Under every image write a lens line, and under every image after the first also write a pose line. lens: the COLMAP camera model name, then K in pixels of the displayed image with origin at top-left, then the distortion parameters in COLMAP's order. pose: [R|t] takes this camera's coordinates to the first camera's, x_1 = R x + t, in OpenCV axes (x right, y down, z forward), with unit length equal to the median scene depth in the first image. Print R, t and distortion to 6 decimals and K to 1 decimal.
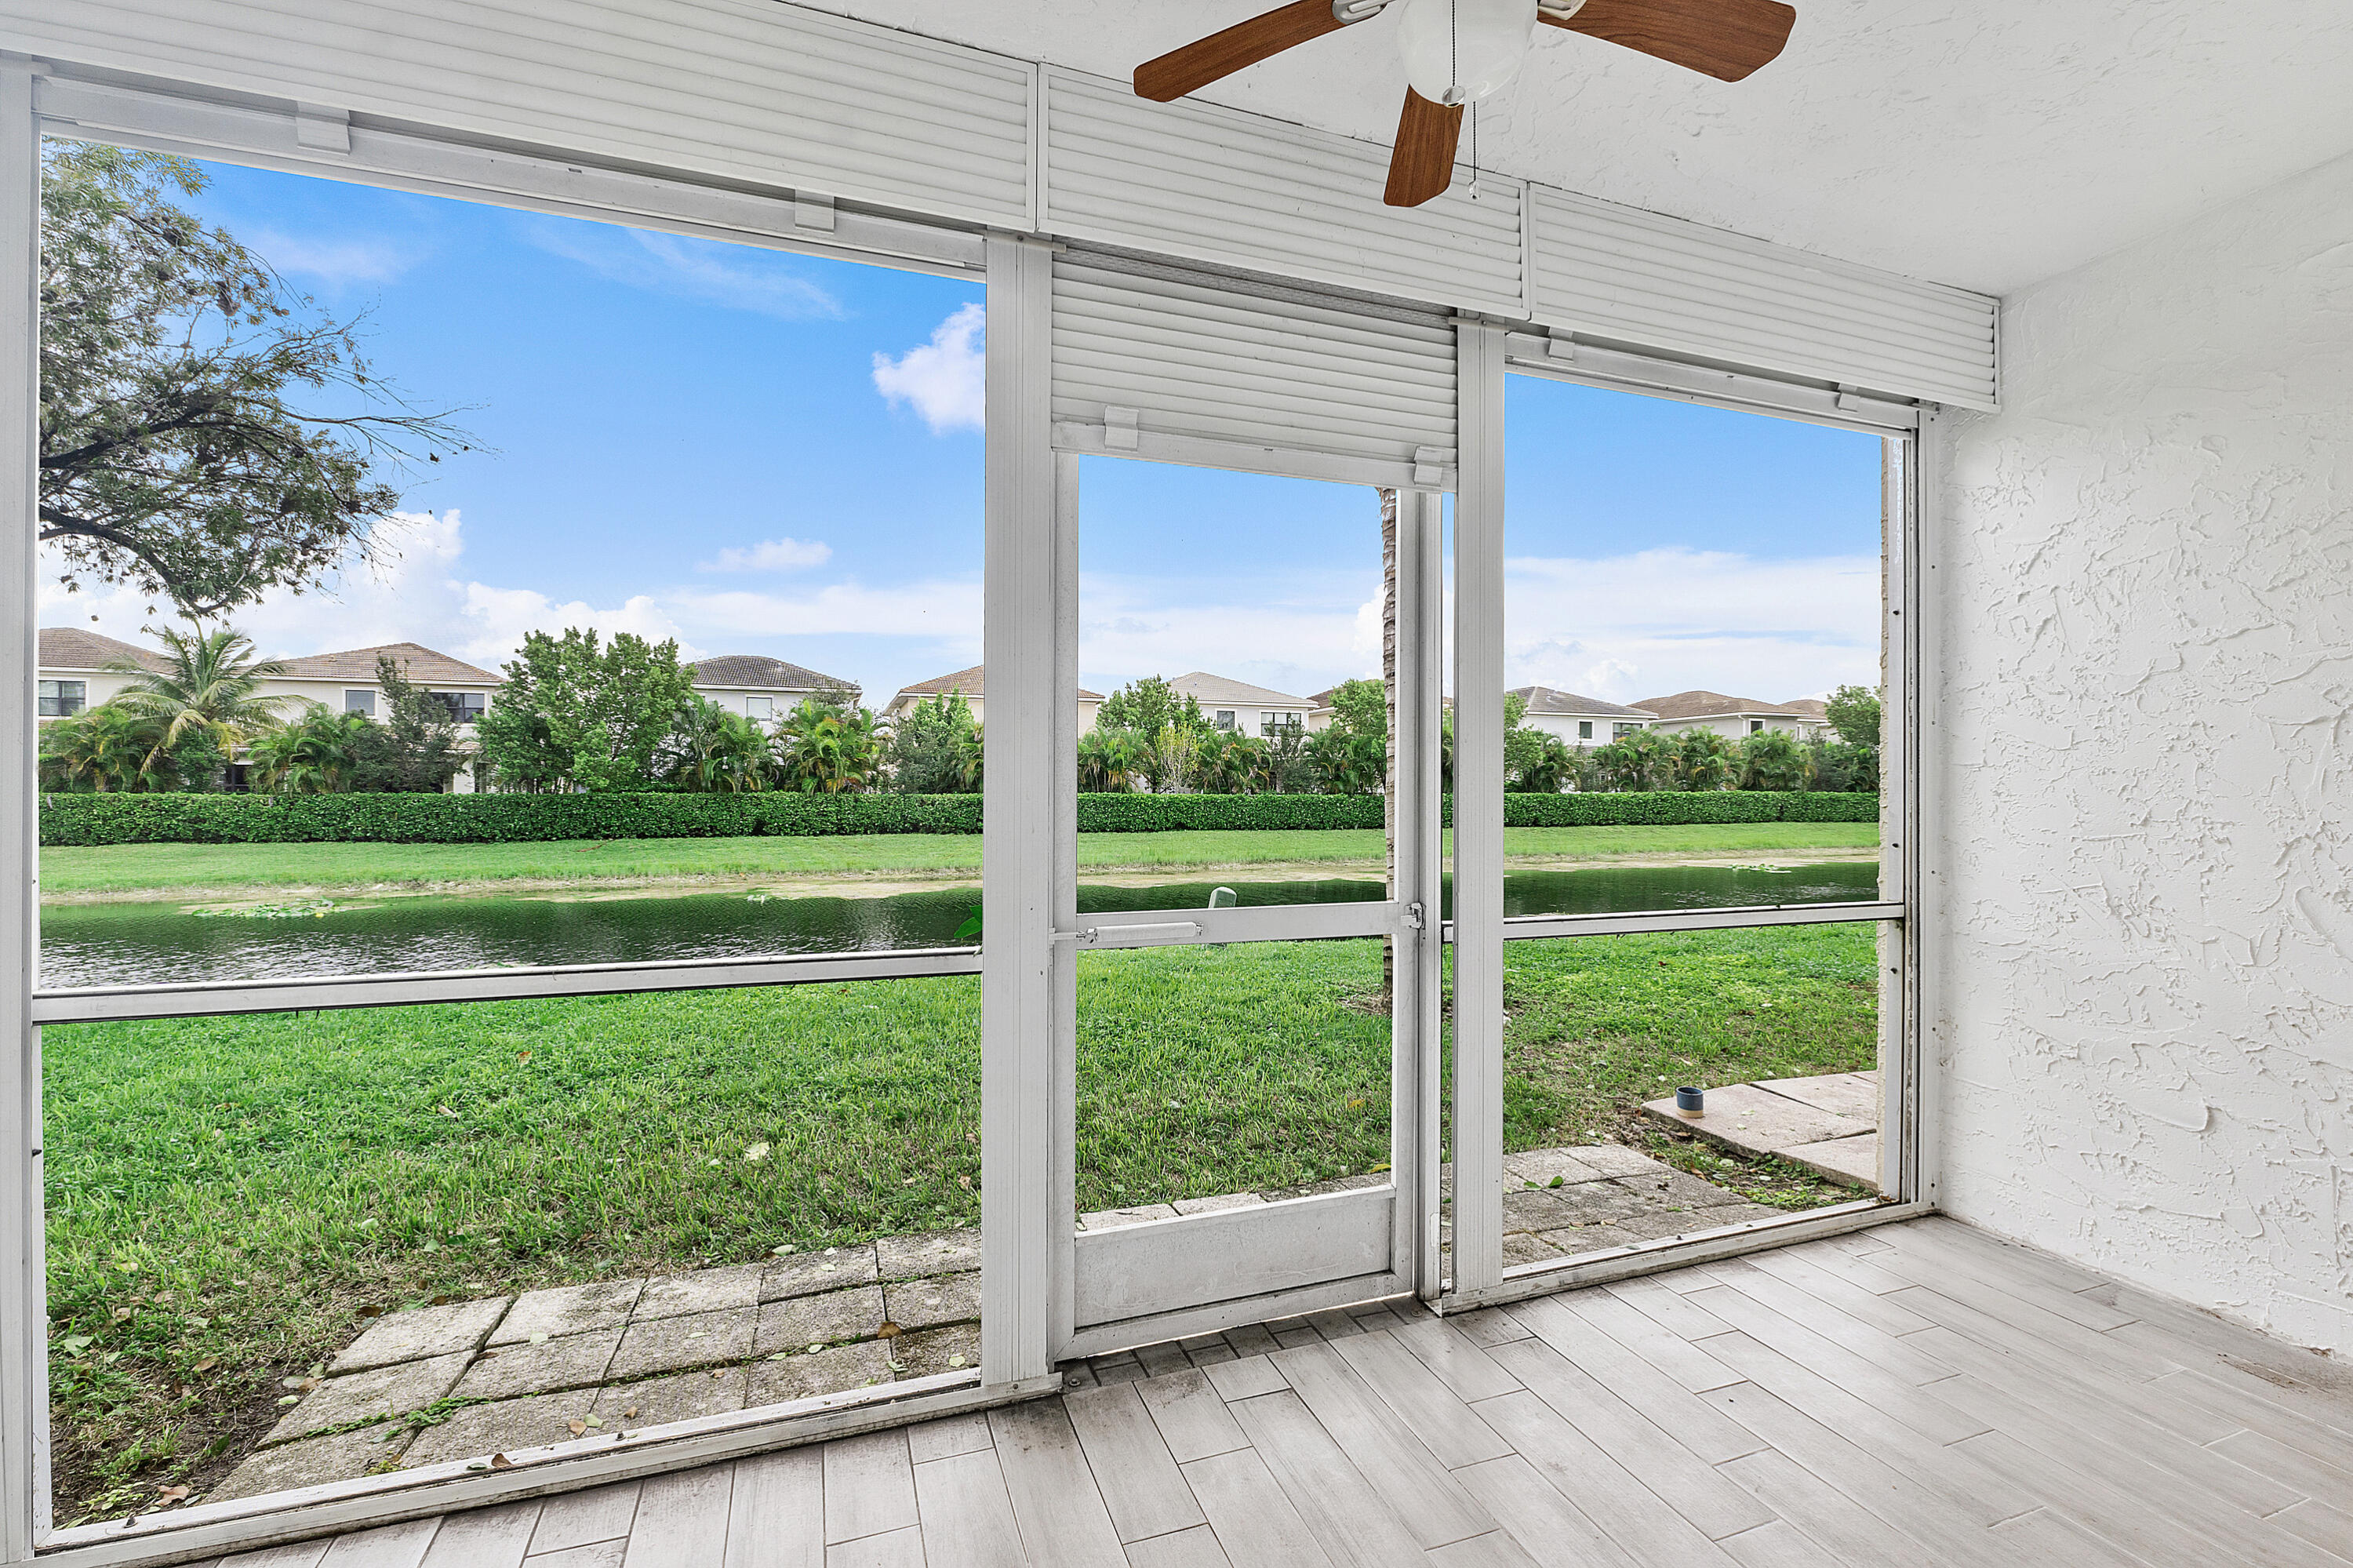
lens RADIAL K [[1011.8, 0, 1167.5], [0, 1011.8, 785.6], [0, 0, 1]] dist [-0.002645, -0.000105]
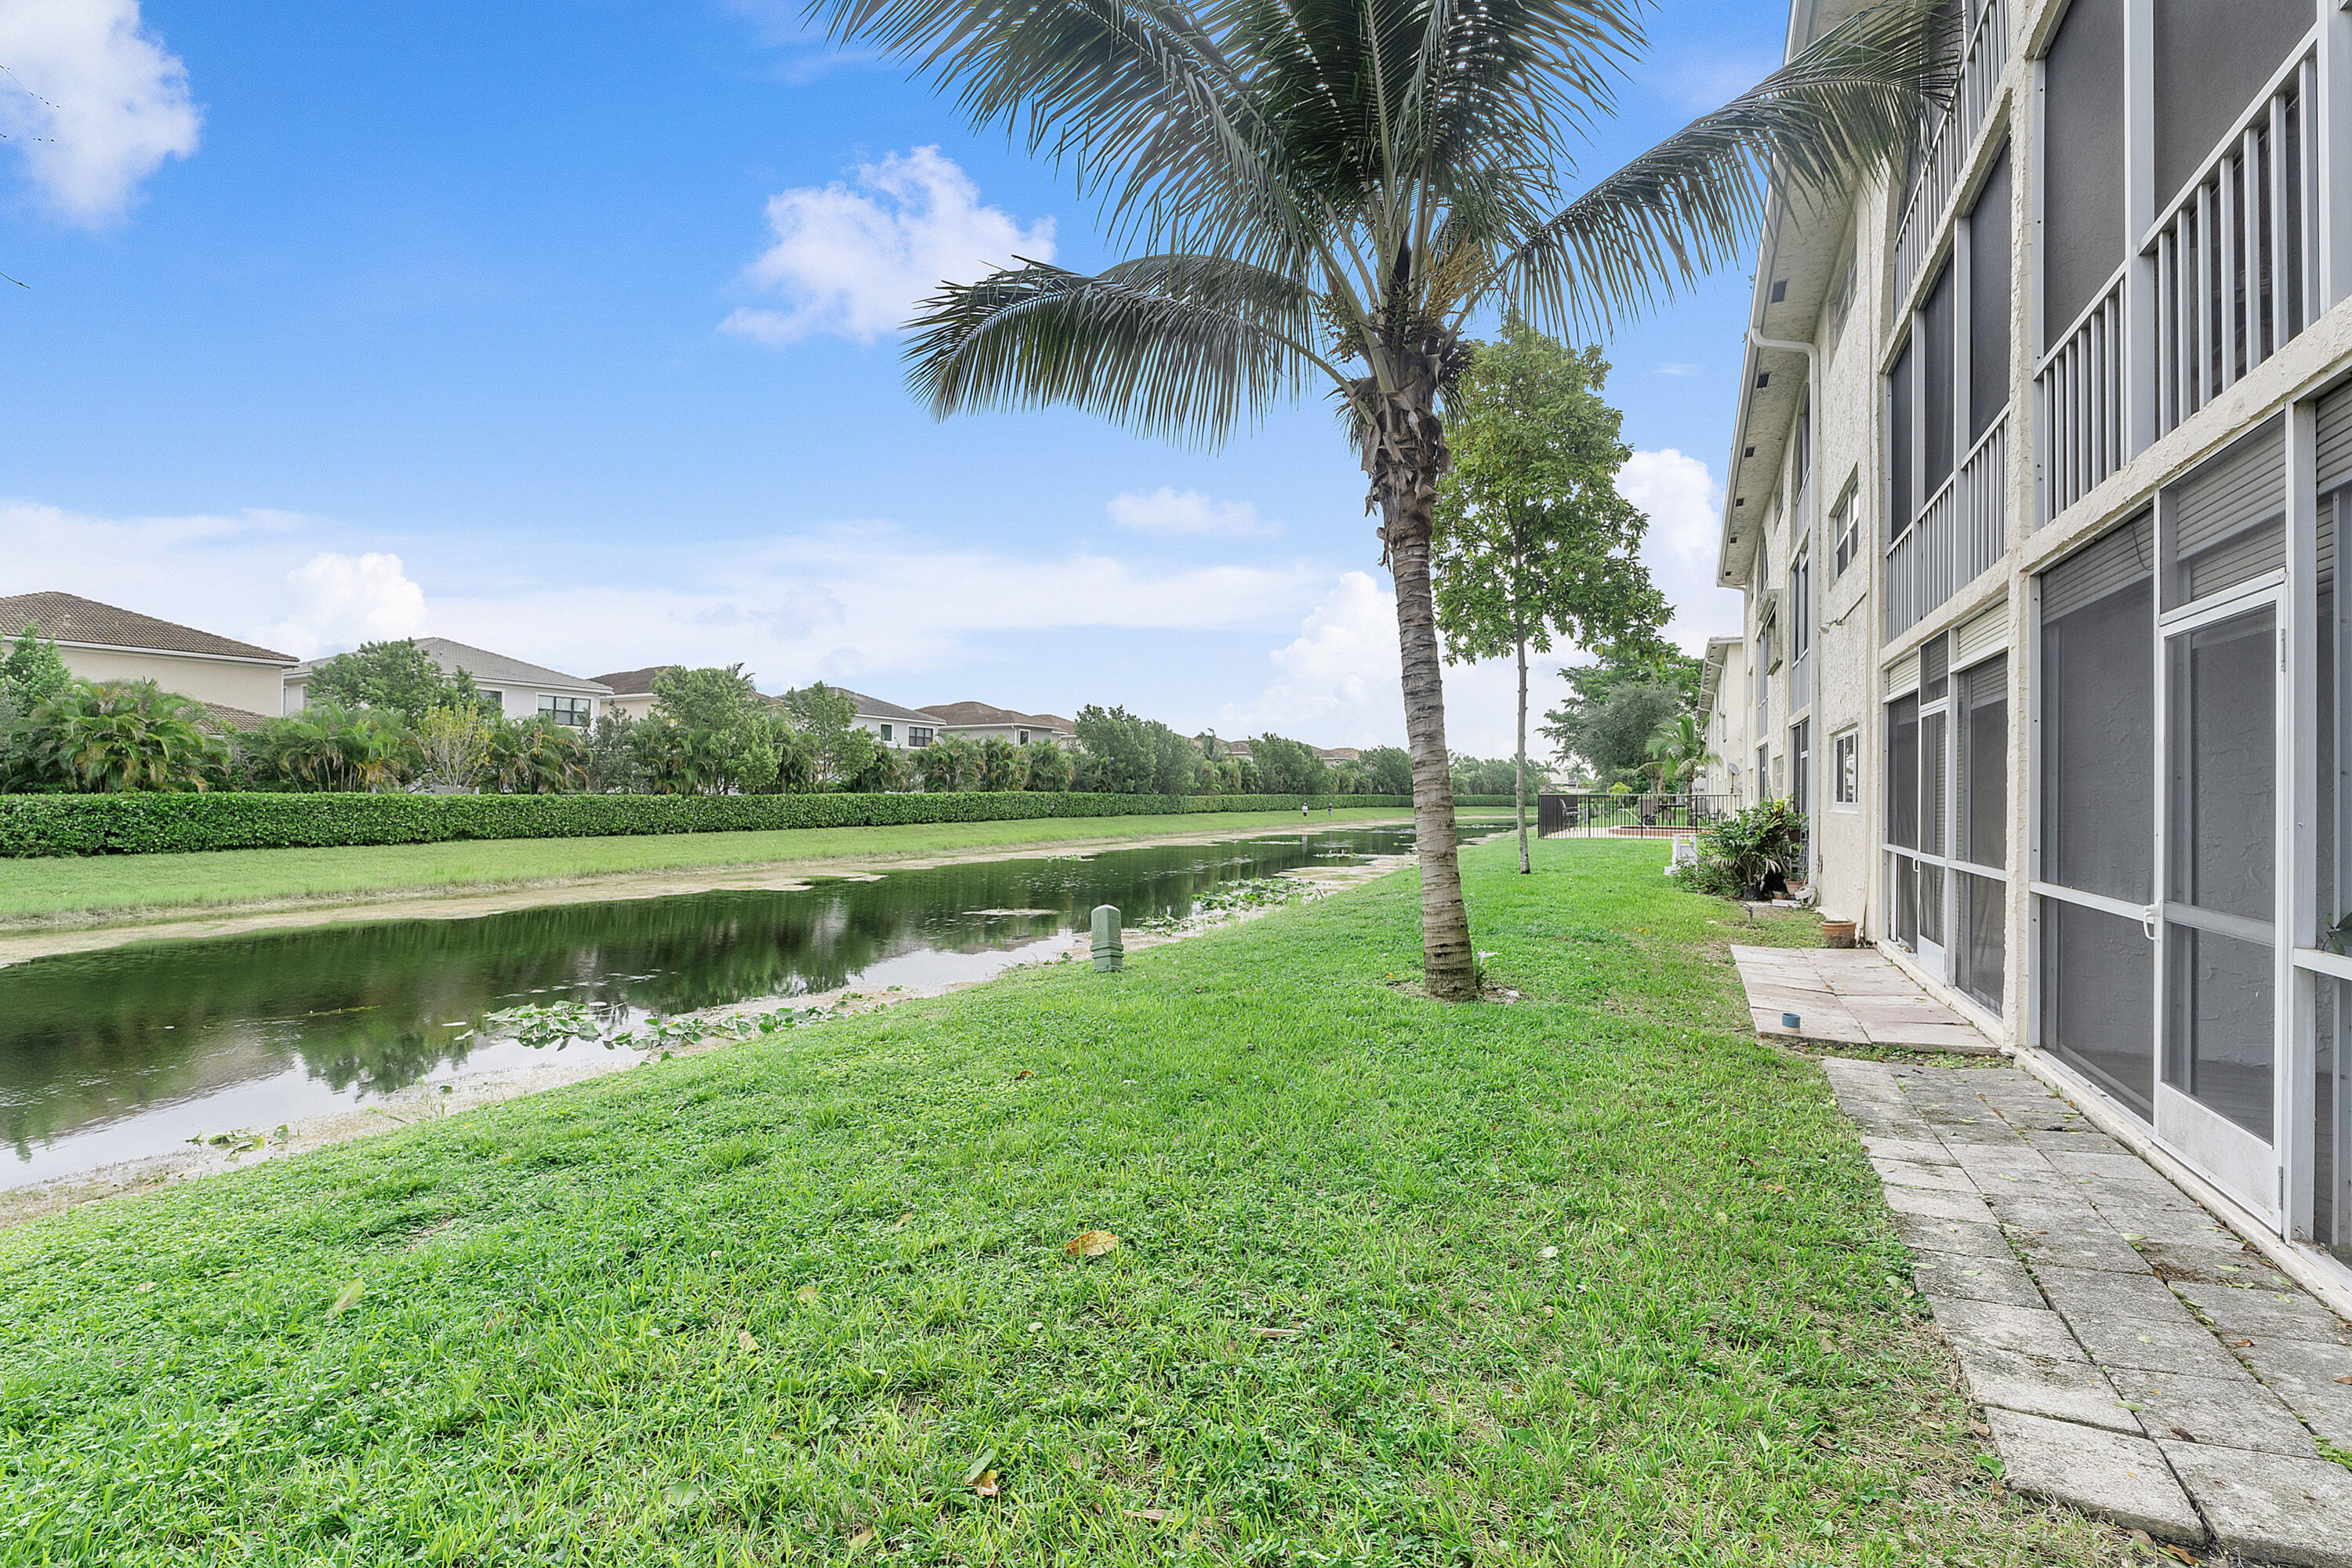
lens RADIAL K [[1011.4, 0, 1172.1], [0, 1011.4, 786.3], [0, 0, 1]] dist [-0.002645, -0.000105]
pose [[0.727882, 0.006373, 0.685673, -0.109312], [-0.008717, 0.999962, -0.000040, -0.002257], [-0.685647, -0.005948, 0.727910, 0.051709]]
